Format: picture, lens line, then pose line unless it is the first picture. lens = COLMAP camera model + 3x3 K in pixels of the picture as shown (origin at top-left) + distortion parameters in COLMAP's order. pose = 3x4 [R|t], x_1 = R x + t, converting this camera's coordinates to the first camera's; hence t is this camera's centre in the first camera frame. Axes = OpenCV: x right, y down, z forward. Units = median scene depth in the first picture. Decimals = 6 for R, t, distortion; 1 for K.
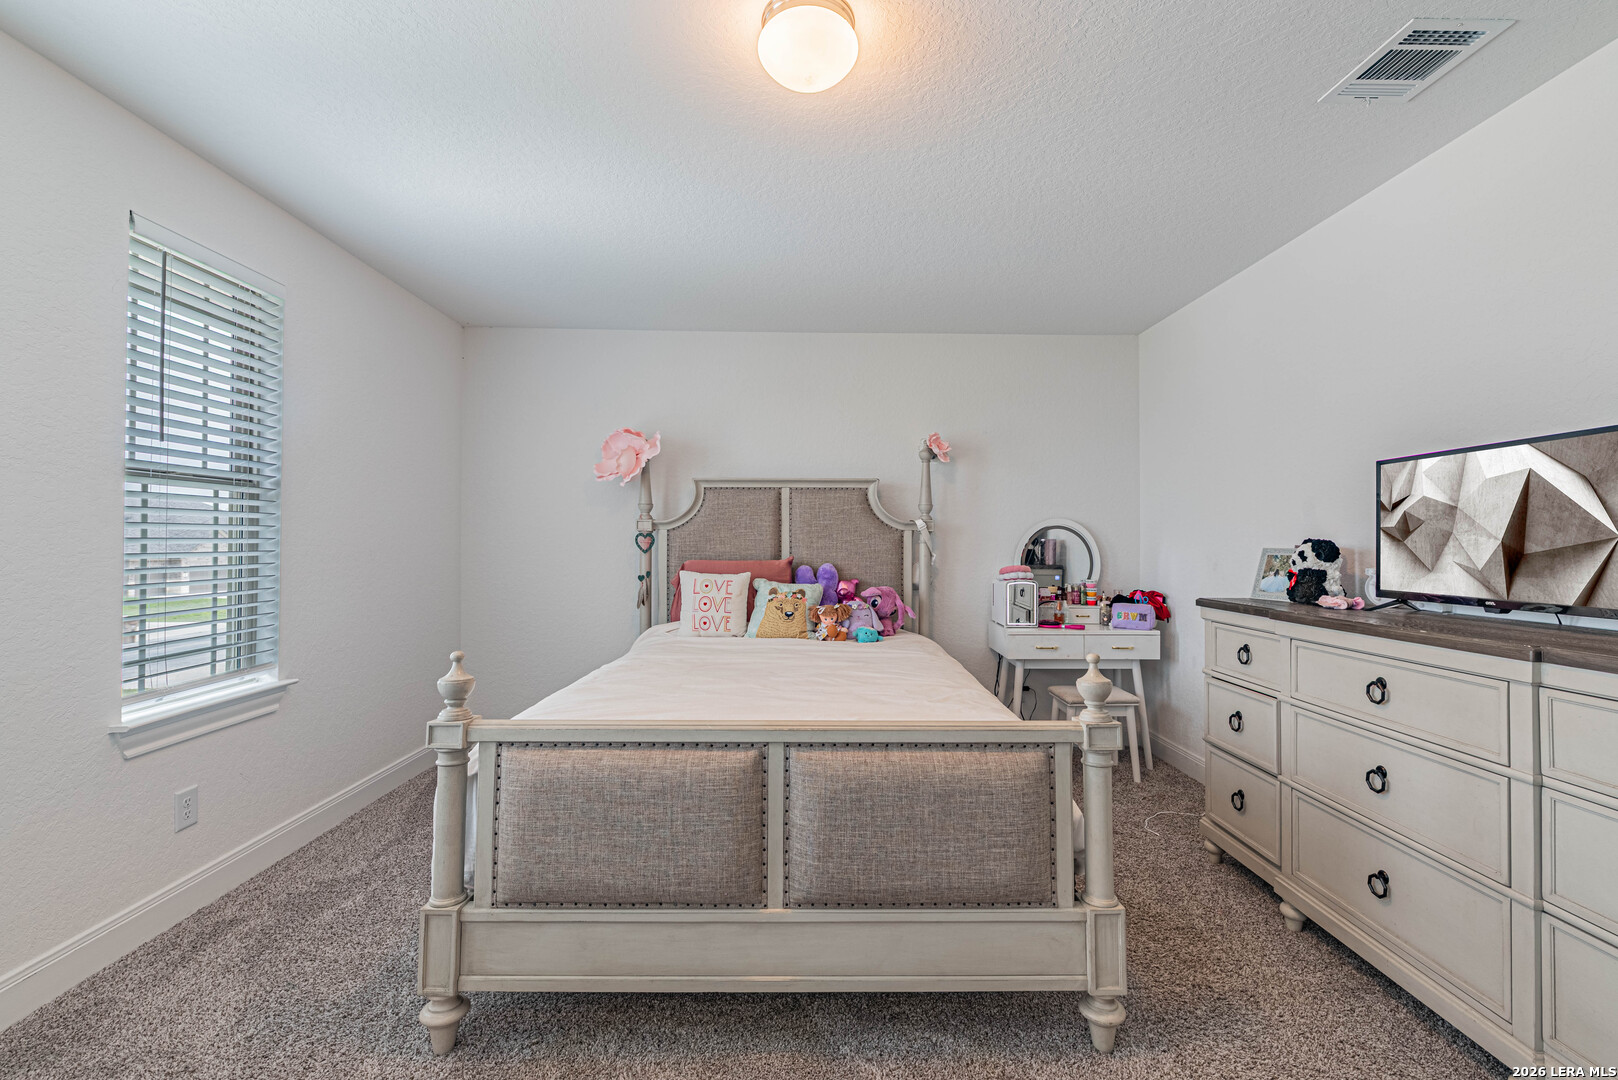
lens RADIAL K [[672.7, 0, 807.7], [0, 672.7, 536.5], [0, 0, 1]] dist [-0.008862, -0.000968]
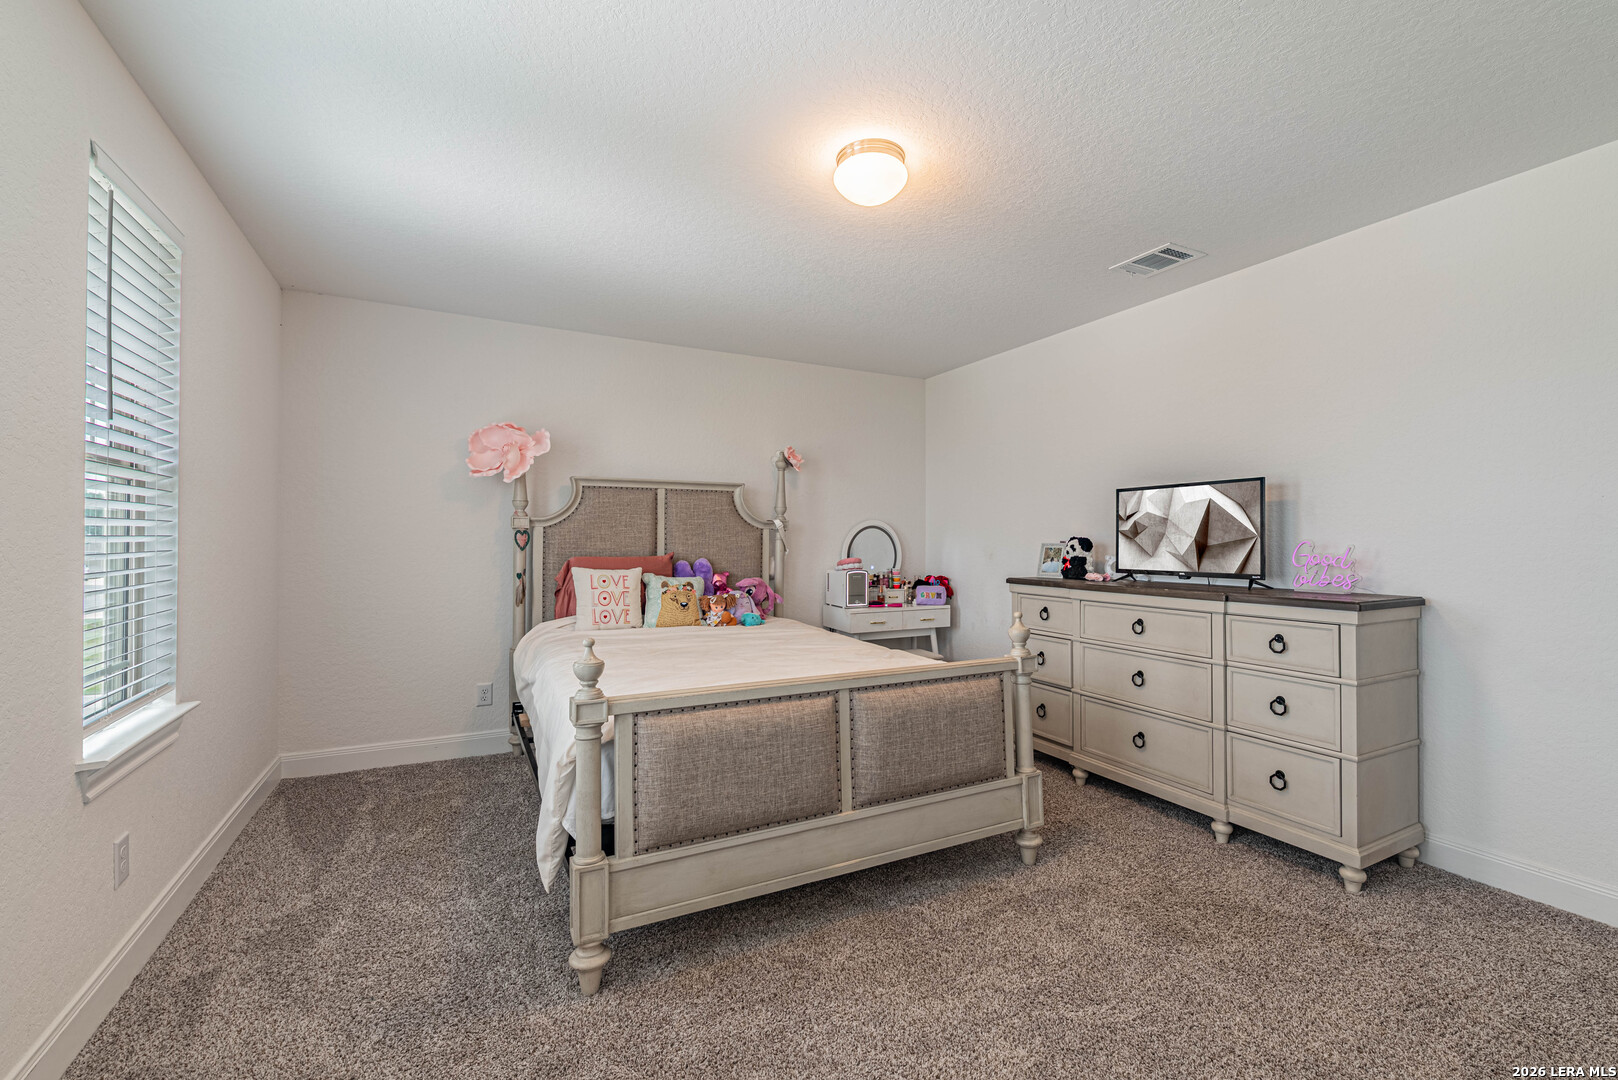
lens RADIAL K [[672.7, 0, 810.9], [0, 672.7, 537.5], [0, 0, 1]] dist [-0.008862, -0.000968]
pose [[0.894879, 0.000593, 0.446309, -0.595468], [-0.003545, 0.999977, 0.005779, -0.002701], [-0.446295, -0.006754, 0.894860, -0.141158]]
